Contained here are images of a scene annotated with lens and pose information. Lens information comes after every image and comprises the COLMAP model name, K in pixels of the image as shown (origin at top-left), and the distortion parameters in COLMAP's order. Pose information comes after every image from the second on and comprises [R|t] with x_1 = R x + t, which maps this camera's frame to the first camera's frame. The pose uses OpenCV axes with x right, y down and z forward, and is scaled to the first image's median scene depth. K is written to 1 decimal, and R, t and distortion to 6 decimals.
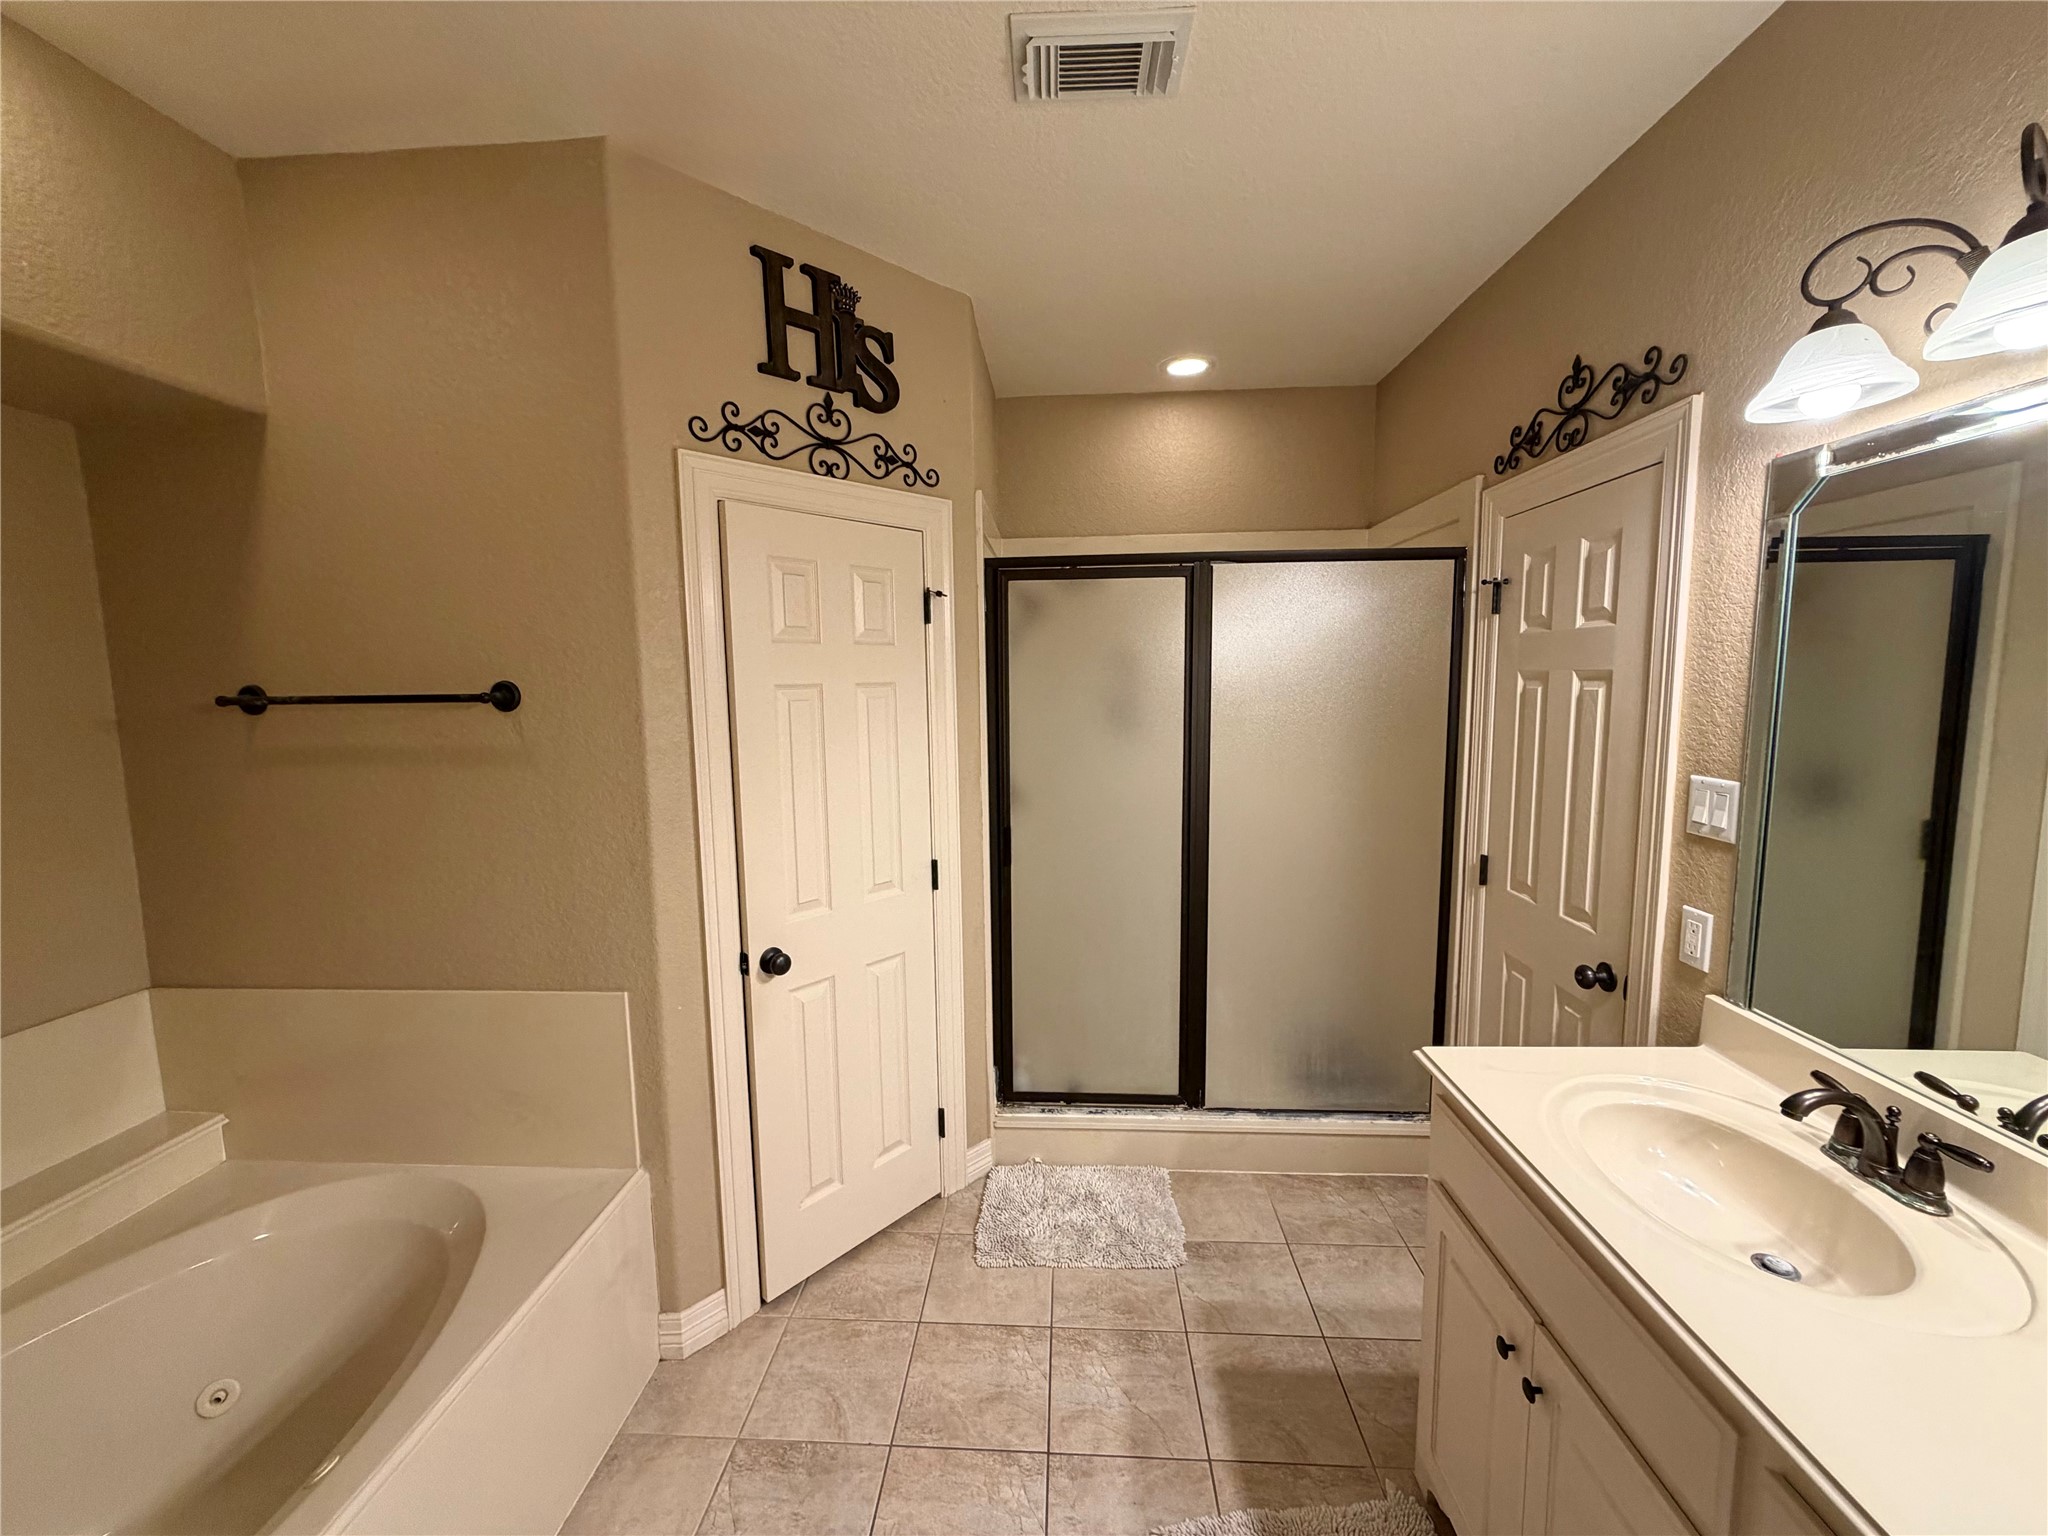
lens RADIAL K [[815.6, 0, 1016.7], [0, 815.6, 767.9], [0, 0, 1]] dist [0.000824, 0.000057]
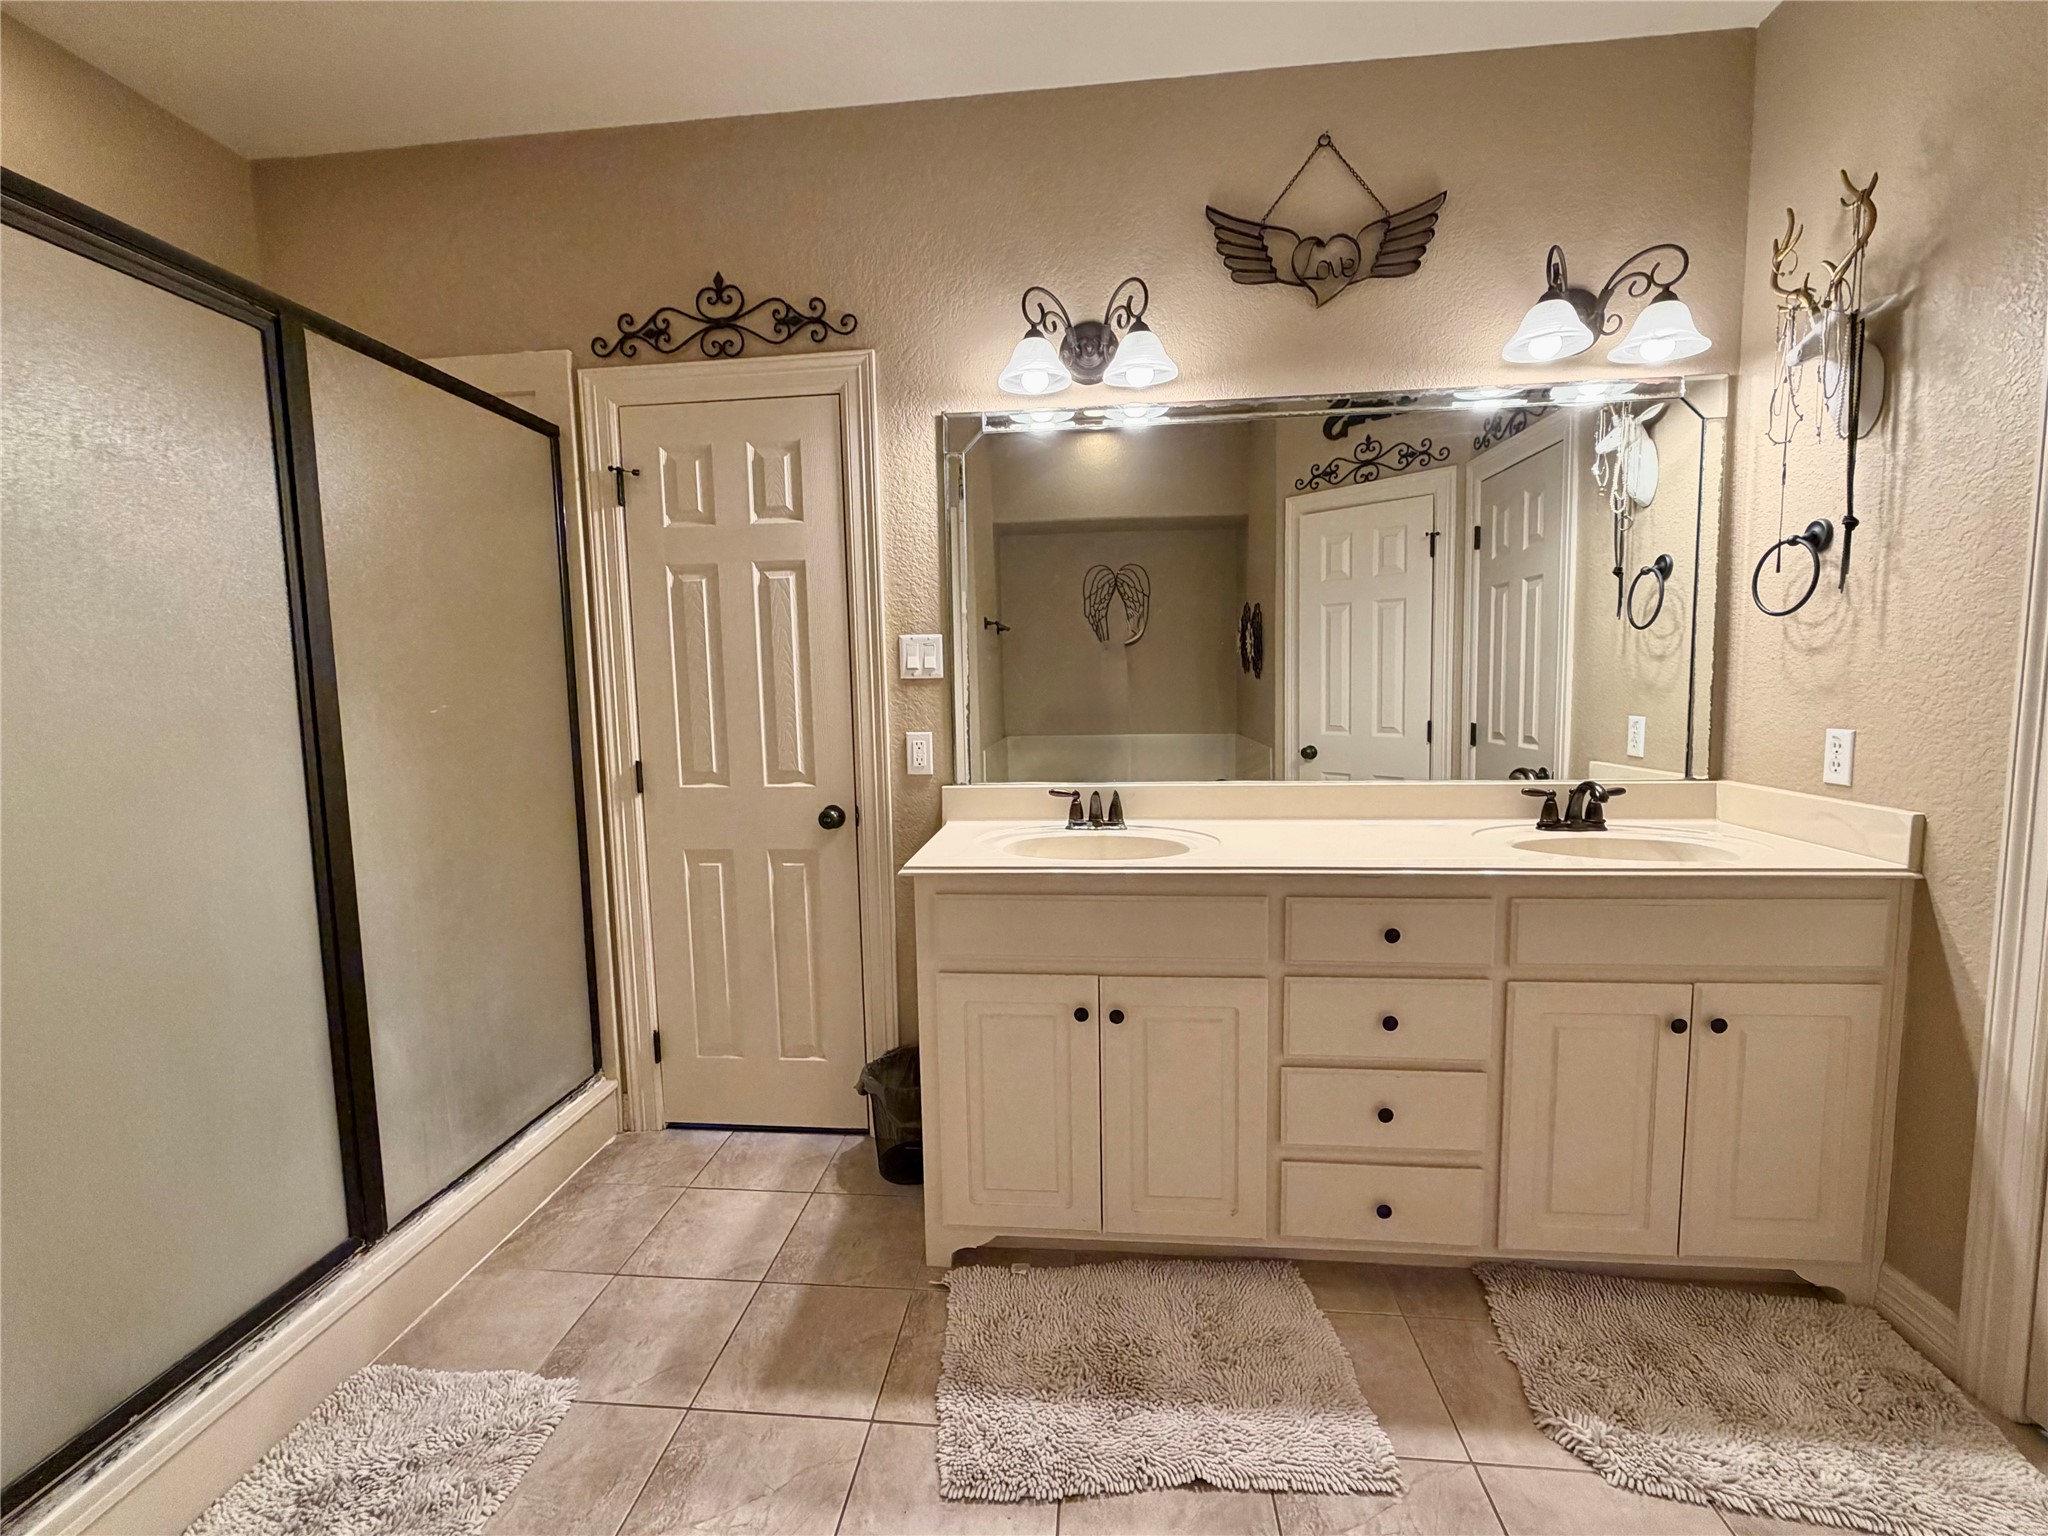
lens RADIAL K [[874.6, 0, 1018.9], [0, 874.6, 764.6], [0, 0, 1]] dist [0.000885, 0.000261]
pose [[0.045061, -0.081102, 0.995687, -0.511401], [0.131330, 0.988530, 0.074576, 0.112627], [-0.990314, 0.127403, 0.055195, 0.608476]]
